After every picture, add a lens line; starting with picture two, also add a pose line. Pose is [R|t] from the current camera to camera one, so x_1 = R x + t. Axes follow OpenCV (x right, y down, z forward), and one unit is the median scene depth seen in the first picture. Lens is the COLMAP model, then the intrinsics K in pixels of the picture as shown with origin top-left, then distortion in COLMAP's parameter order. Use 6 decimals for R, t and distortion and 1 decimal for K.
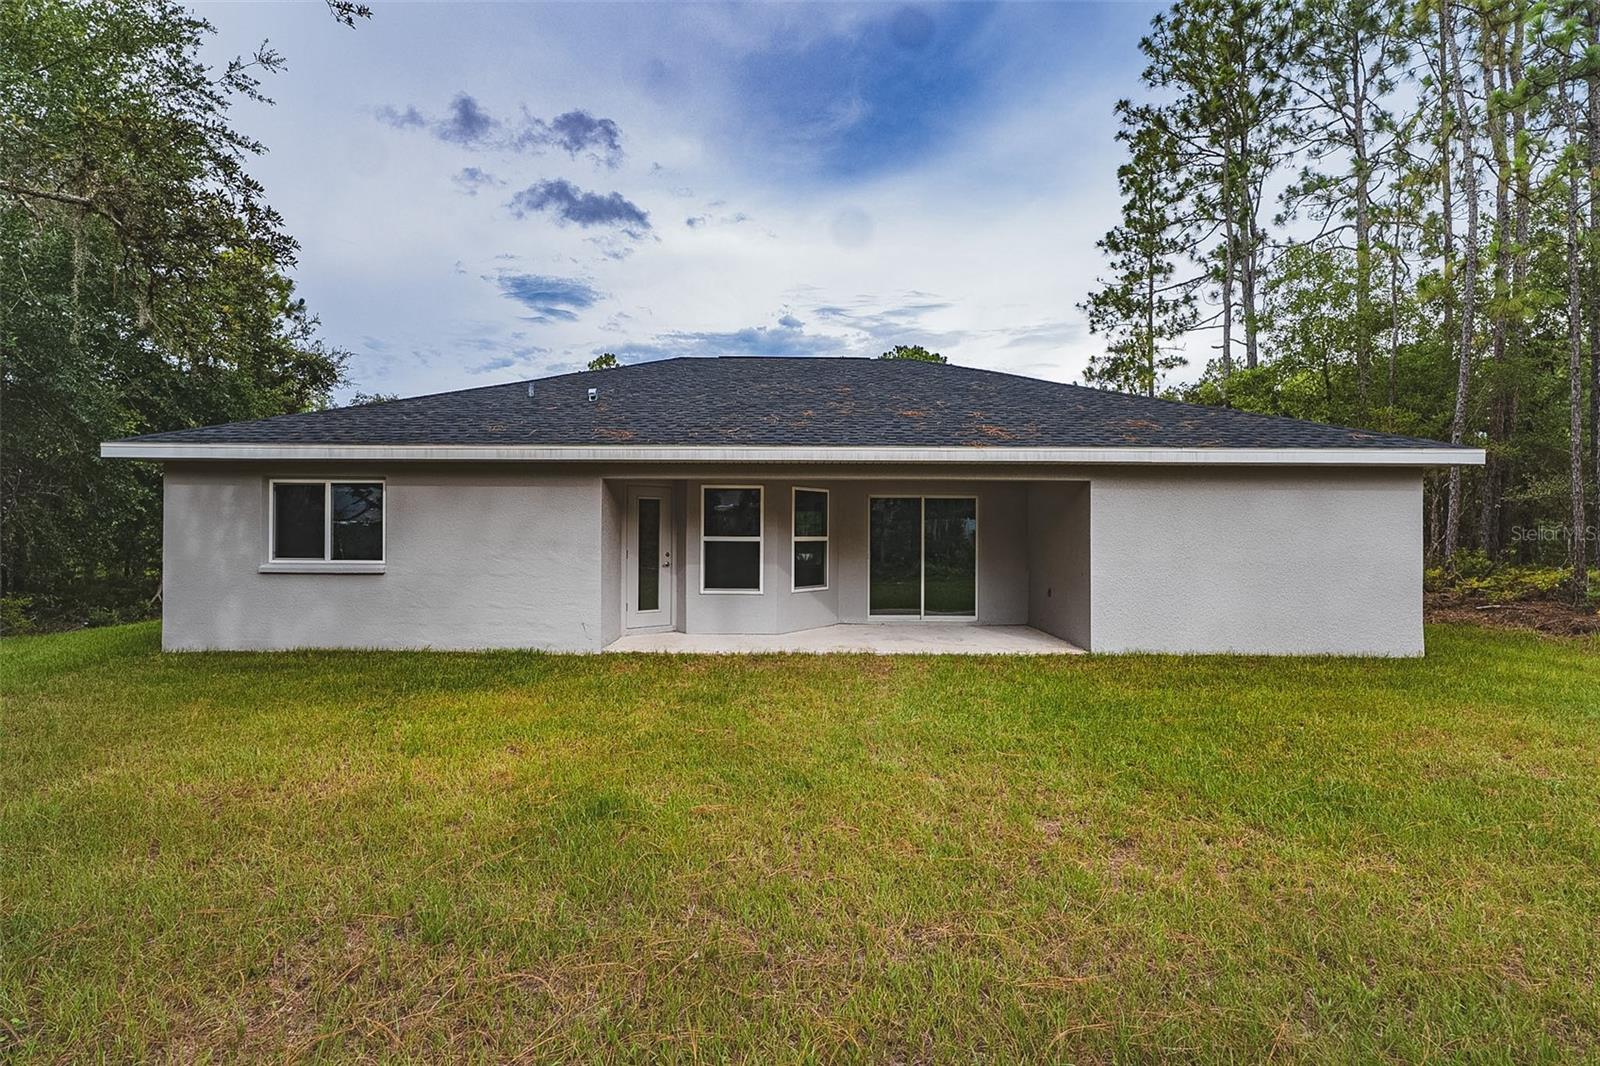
lens RADIAL K [[764.7, 0, 800.0], [0, 764.7, 533.0], [0, 0, 1]] dist [0.000212, -0.000017]
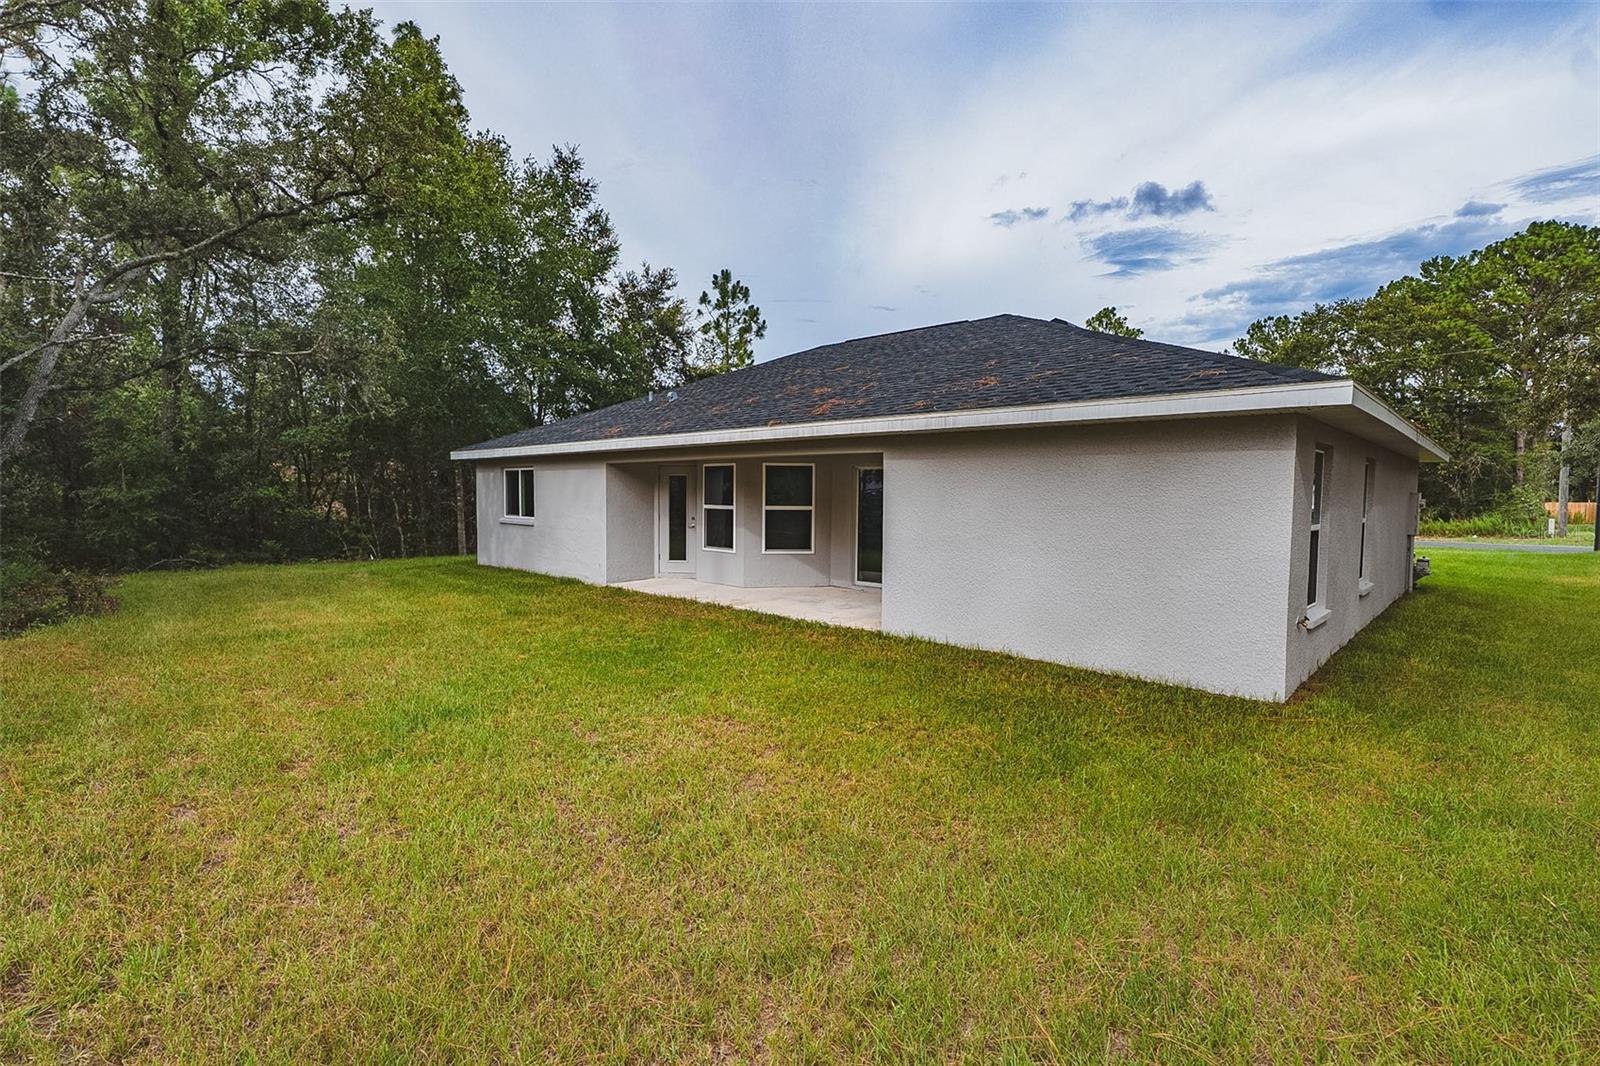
lens RADIAL K [[734.9, 0, 800.0], [0, 734.9, 533.0], [0, 0, 1]] dist [0.003415, 0.000440]
pose [[0.721798, 0.040364, -0.690925, 0.818440], [-0.000571, 0.998332, 0.057726, -0.018593], [0.692103, -0.041272, 0.720618, 0.242064]]
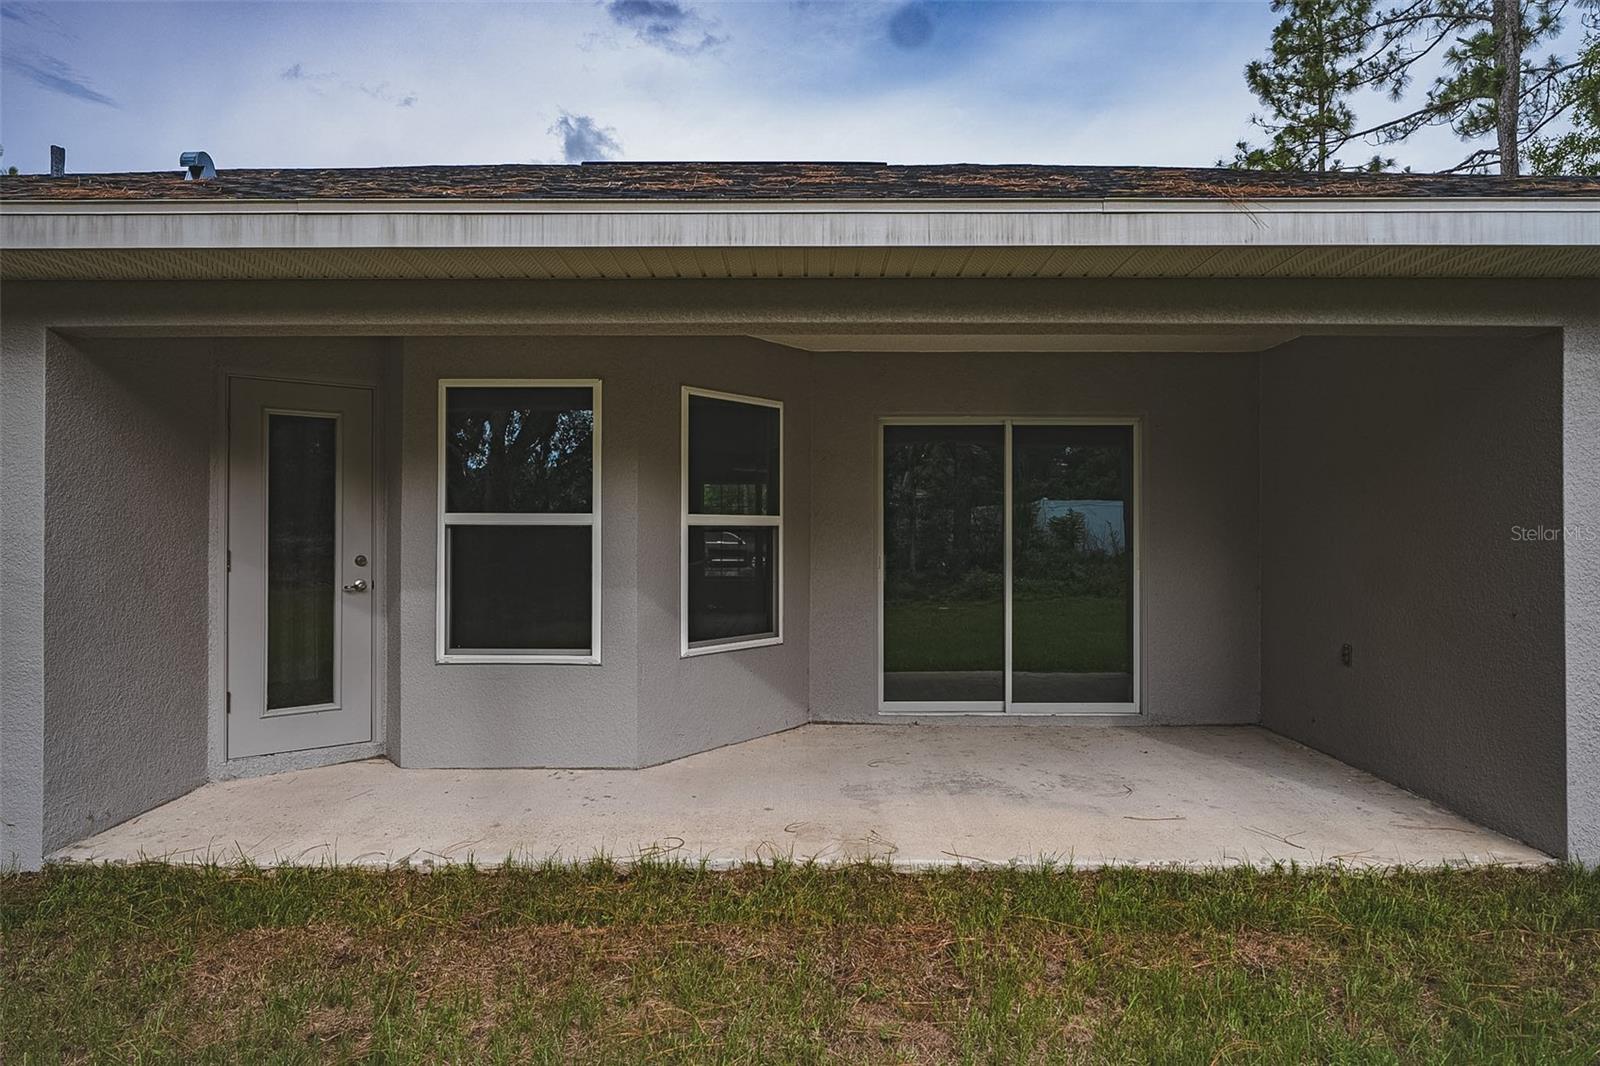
lens RADIAL K [[959.2, 0, 800.0], [0, 959.2, 533.0], [0, 0, 1]] dist [-0.003210, -0.000317]
pose [[0.999954, -0.004709, -0.008353, 0.055703], [0.004715, 0.999989, 0.000726, 0.014942], [0.008350, -0.000765, 0.999965, 0.522193]]
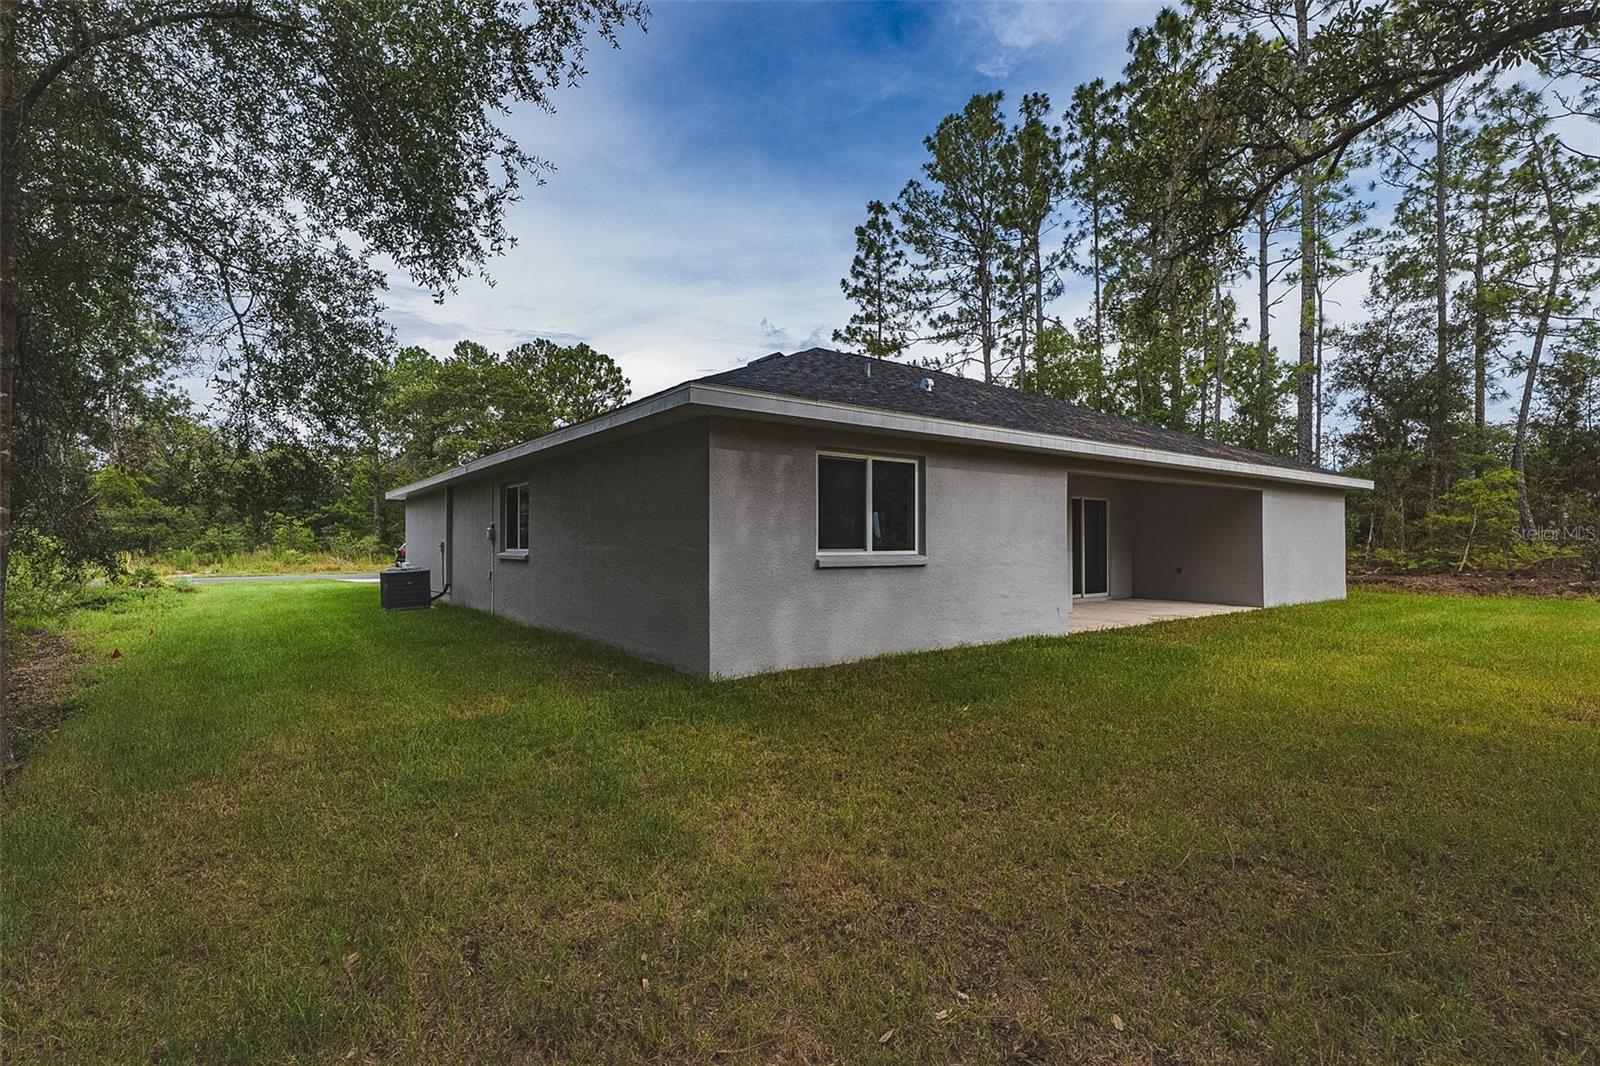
lens RADIAL K [[734.9, 0, 800.0], [0, 734.9, 533.0], [0, 0, 1]] dist [0.003415, 0.000440]
pose [[0.818515, 0.002886, 0.574478, -1.021032], [0.002301, 0.999963, -0.008301, 0.019413], [-0.574480, 0.008116, 0.818478, 0.336964]]
